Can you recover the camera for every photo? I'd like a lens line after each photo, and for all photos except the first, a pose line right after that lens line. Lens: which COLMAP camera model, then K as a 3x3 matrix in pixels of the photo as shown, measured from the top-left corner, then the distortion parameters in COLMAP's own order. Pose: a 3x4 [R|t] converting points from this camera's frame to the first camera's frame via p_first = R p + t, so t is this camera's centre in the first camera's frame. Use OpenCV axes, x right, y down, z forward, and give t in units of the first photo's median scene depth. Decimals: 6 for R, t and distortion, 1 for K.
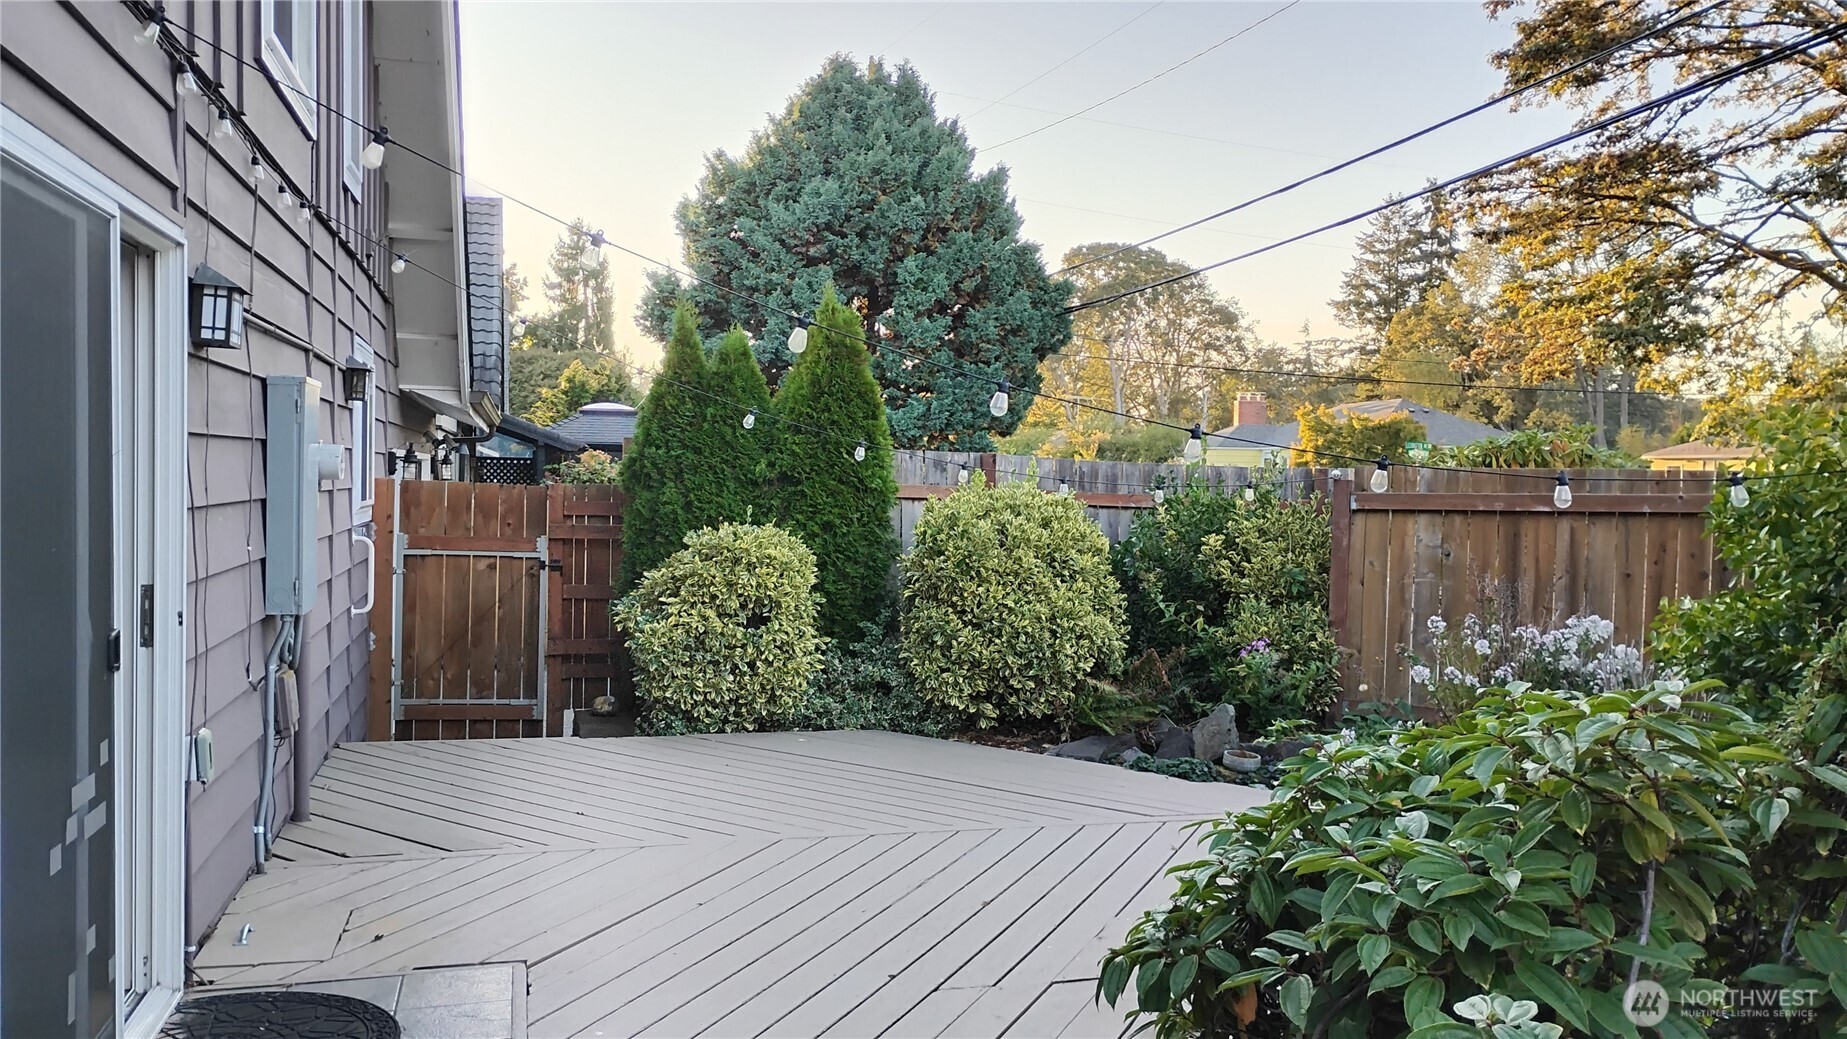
lens RADIAL K [[1518.8, 0, 939.6], [0, 1518.8, 522.1], [0, 0, 1]] dist [0.054572, -0.048950]
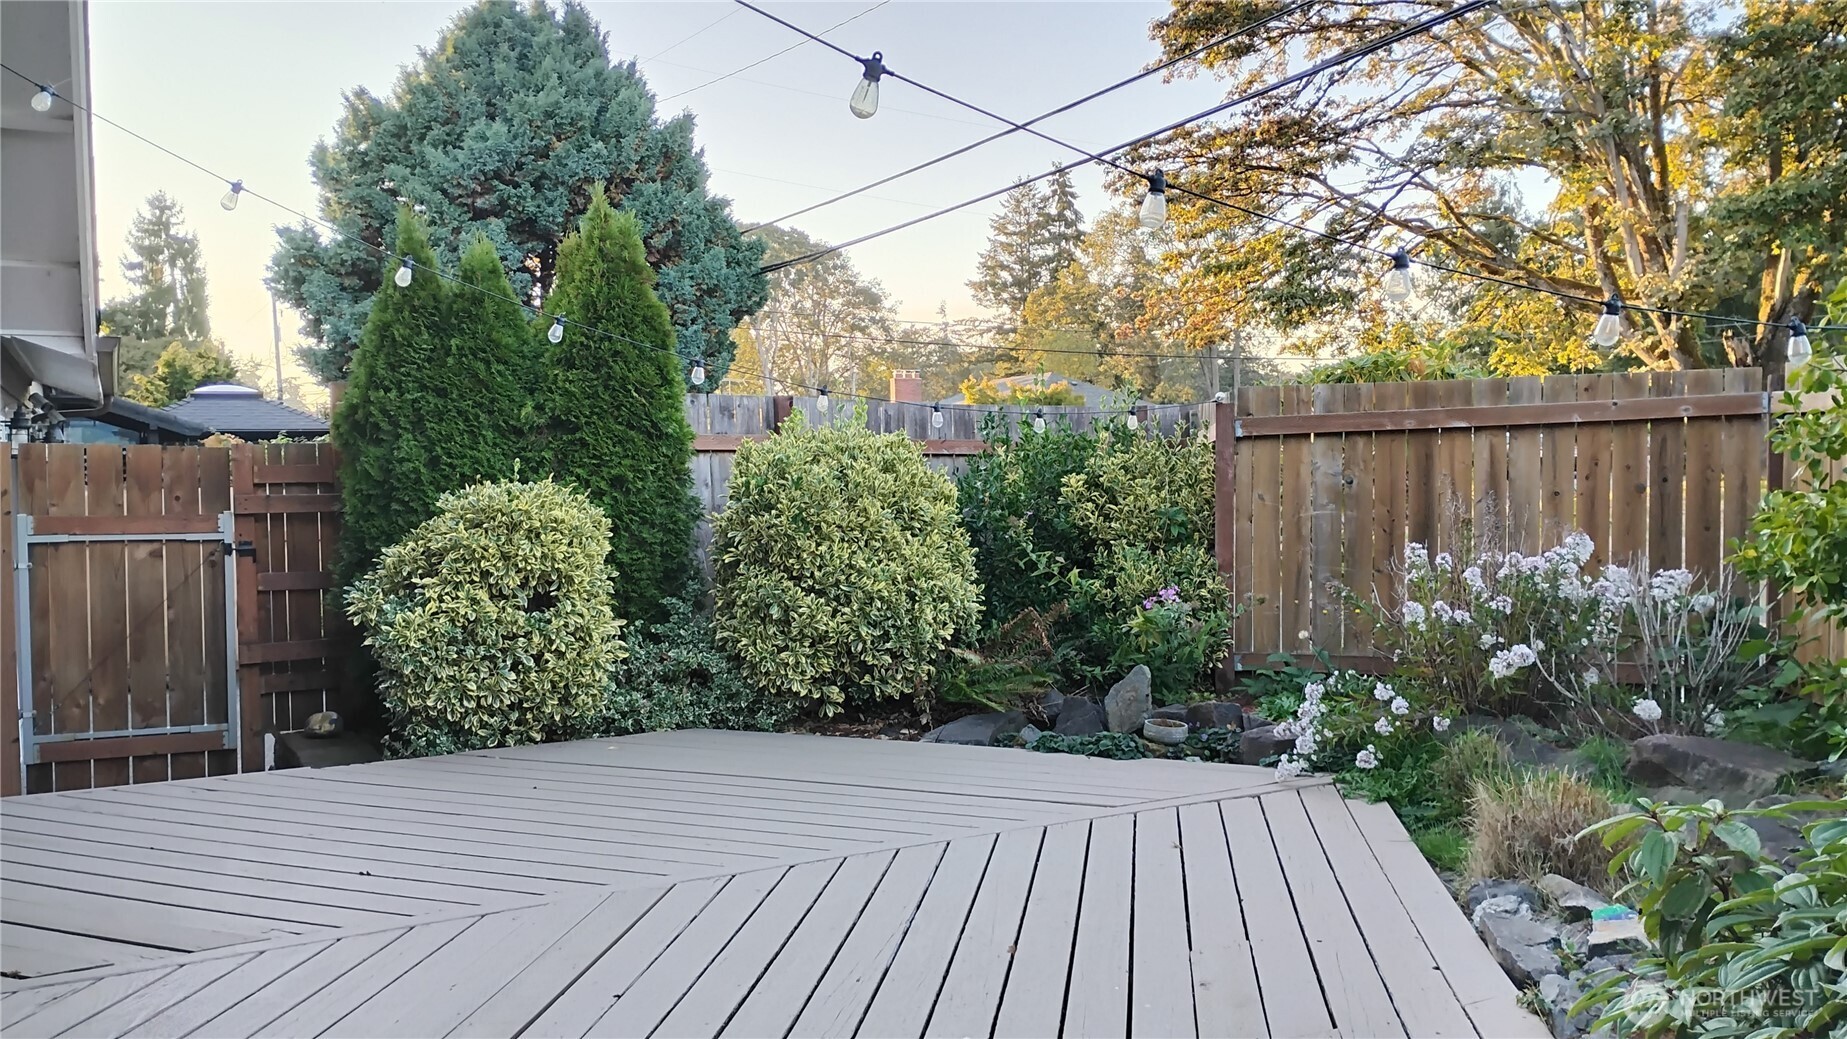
lens RADIAL K [[1518.8, 0, 937.1], [0, 1518.8, 520.2], [0, 0, 1]] dist [0.054572, -0.048950]
pose [[0.972321, -0.043579, 0.229547, -0.086742], [0.041745, 0.999046, 0.012841, 0.018079], [-0.229888, -0.002903, 0.973213, 0.157966]]
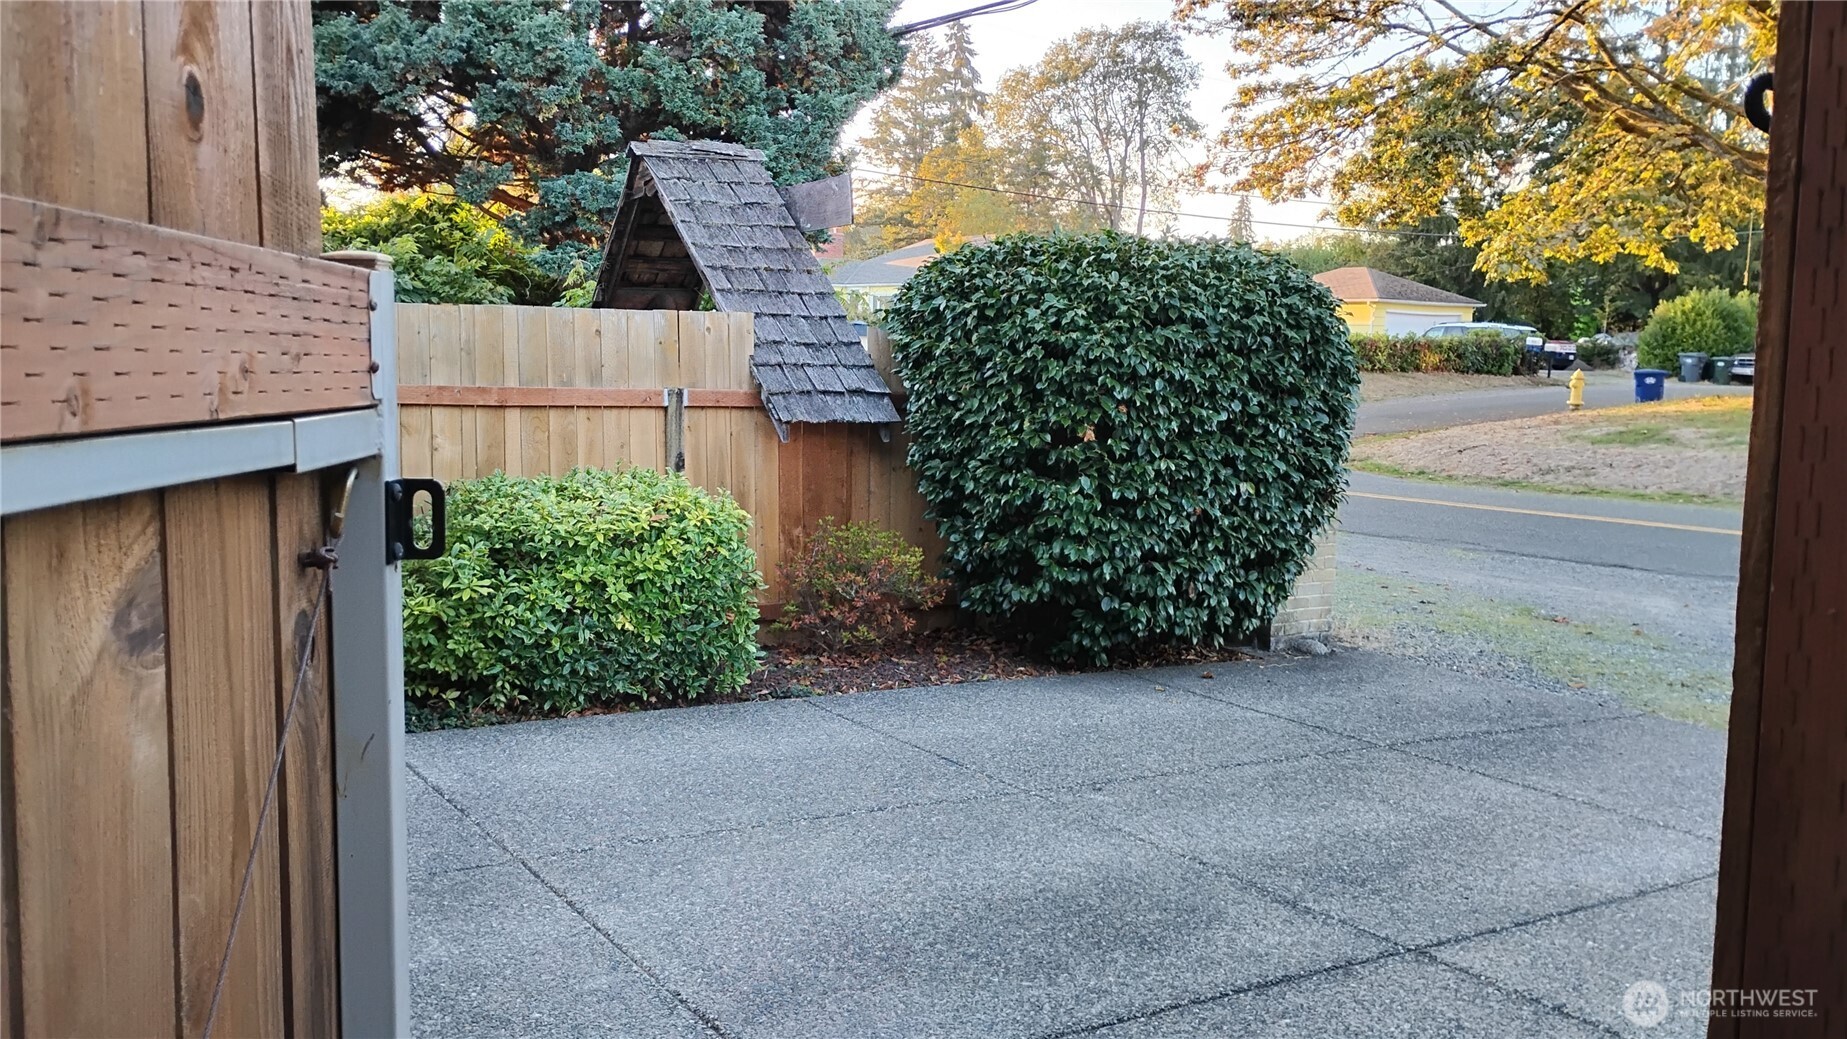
lens RADIAL K [[1518.8, 0, 931.0], [0, 1518.8, 504.2], [0, 0, 1]] dist [0.054572, -0.048950]
pose [[0.945050, -0.027288, 0.325785, -0.313555], [-0.001576, 0.996119, 0.088007, 0.012709], [-0.326922, -0.083685, 0.941339, 0.936523]]
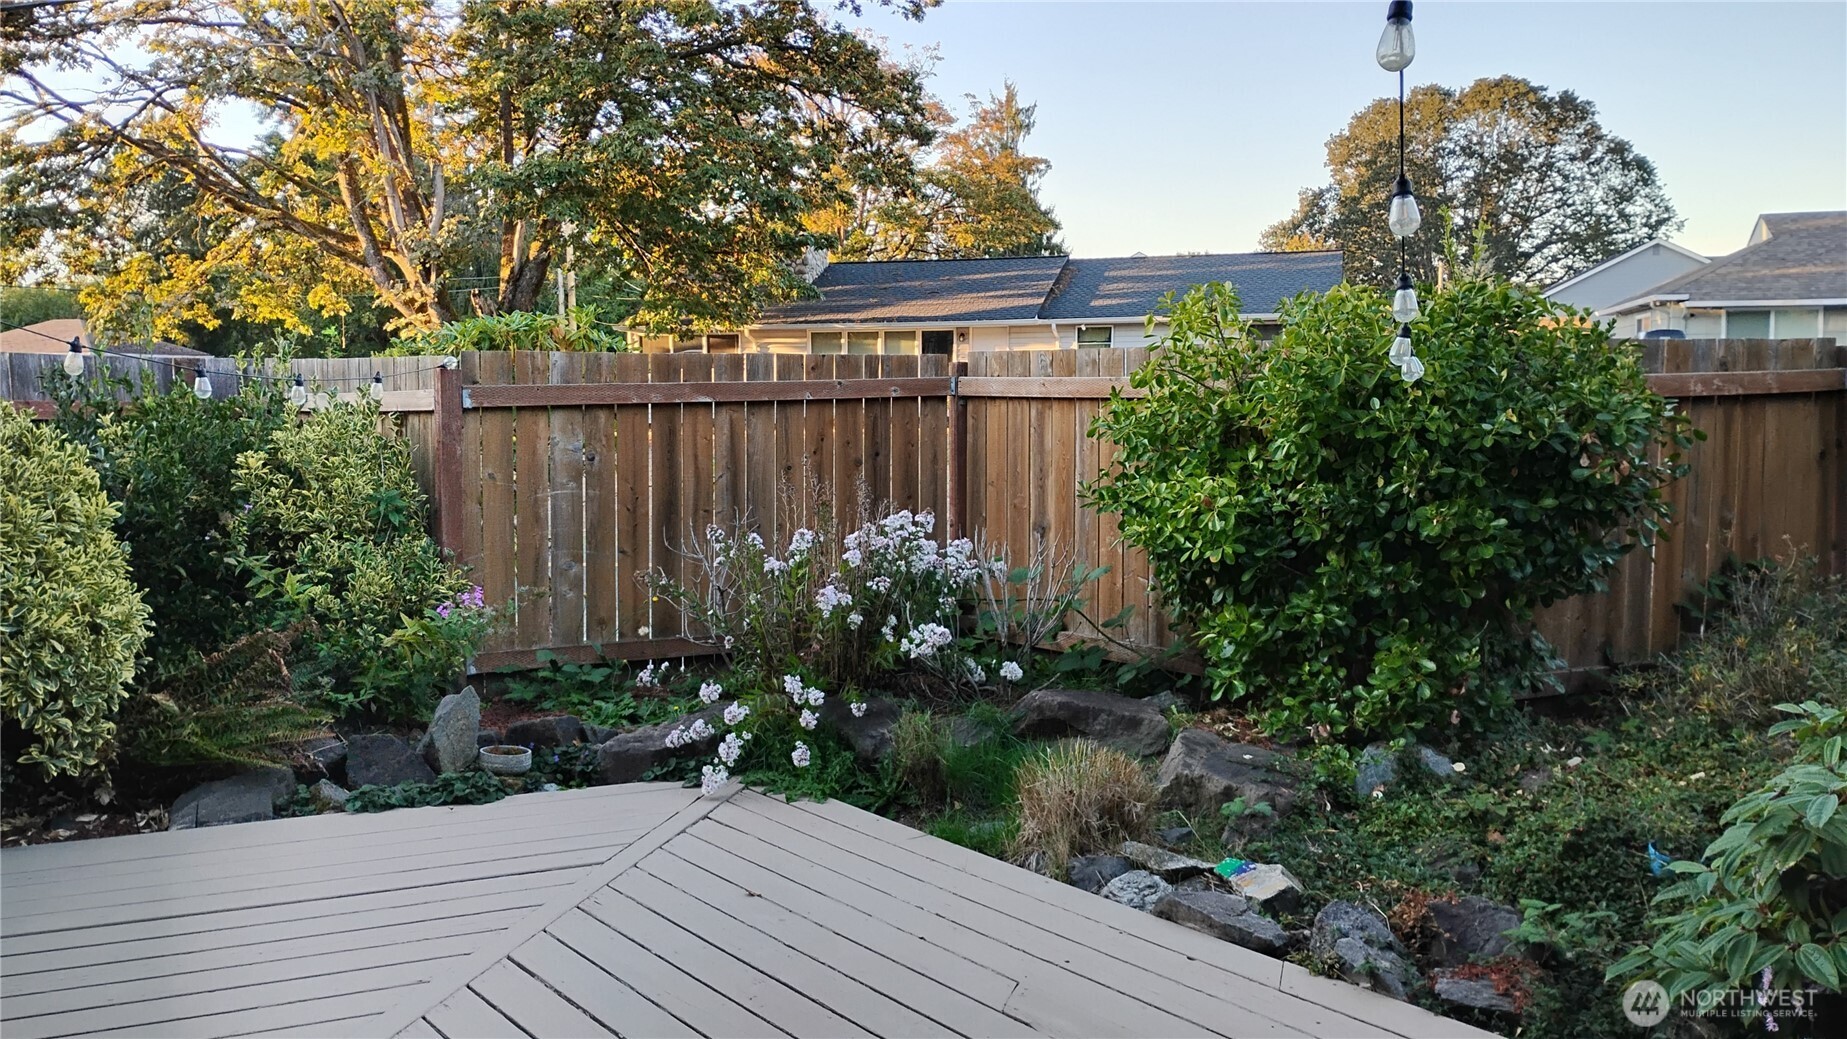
lens RADIAL K [[1518.8, 0, 905.2], [0, 1518.8, 510.6], [0, 0, 1]] dist [0.054572, -0.048950]
pose [[0.501690, -0.088820, 0.860475, -0.241484], [0.039787, 0.996031, 0.079615, -0.007905], [-0.864132, -0.005706, 0.503233, 0.361115]]
